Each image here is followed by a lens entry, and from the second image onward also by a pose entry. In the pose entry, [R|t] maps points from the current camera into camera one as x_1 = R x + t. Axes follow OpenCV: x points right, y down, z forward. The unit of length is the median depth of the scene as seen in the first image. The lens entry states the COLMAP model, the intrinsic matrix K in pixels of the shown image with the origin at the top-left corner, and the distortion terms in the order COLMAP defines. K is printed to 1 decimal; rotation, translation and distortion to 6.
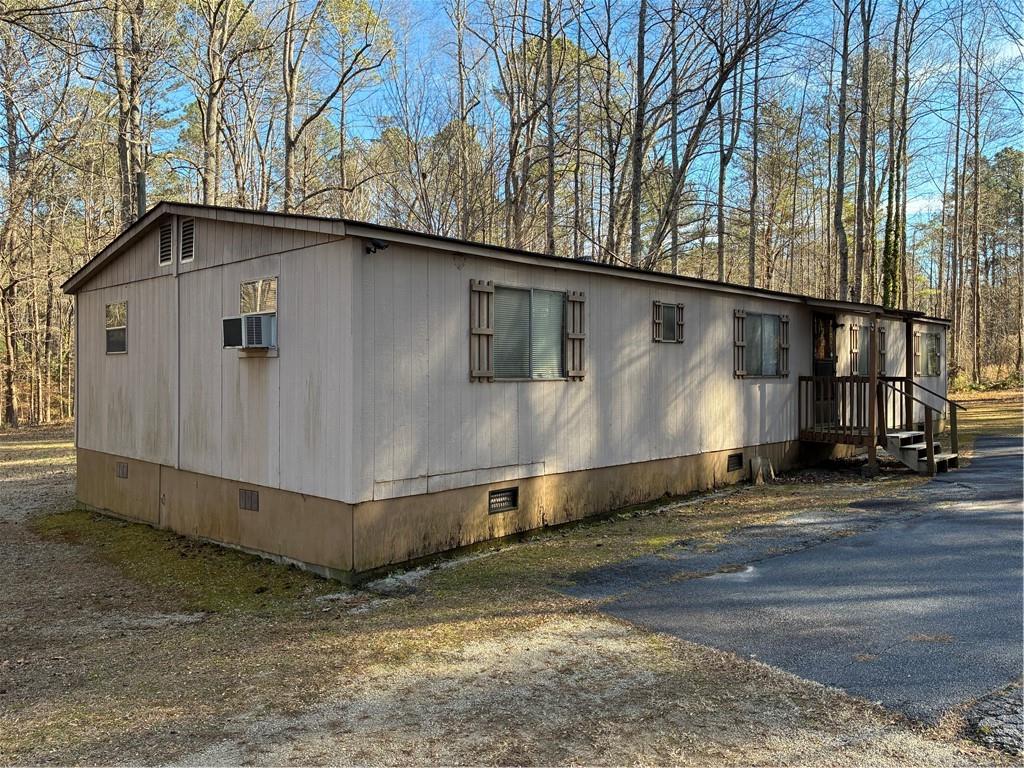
lens RADIAL K [[771.5, 0, 504.8], [0, 771.5, 374.3], [0, 0, 1]] dist [0.034030, -0.028493]
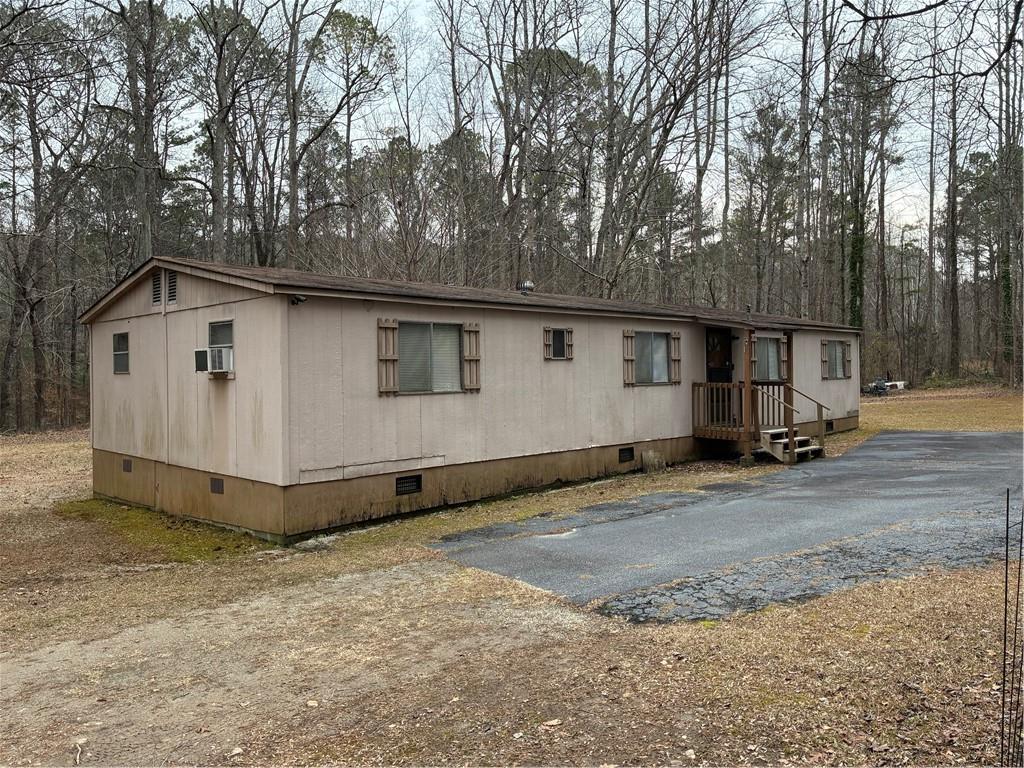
lens RADIAL K [[771.5, 0, 511.9], [0, 771.5, 376.2], [0, 0, 1]] dist [0.034030, -0.028493]
pose [[0.999761, -0.010805, -0.018988, 0.188223], [0.010903, 0.999928, 0.005066, -0.025670], [0.018932, -0.005272, 0.999807, -0.296994]]
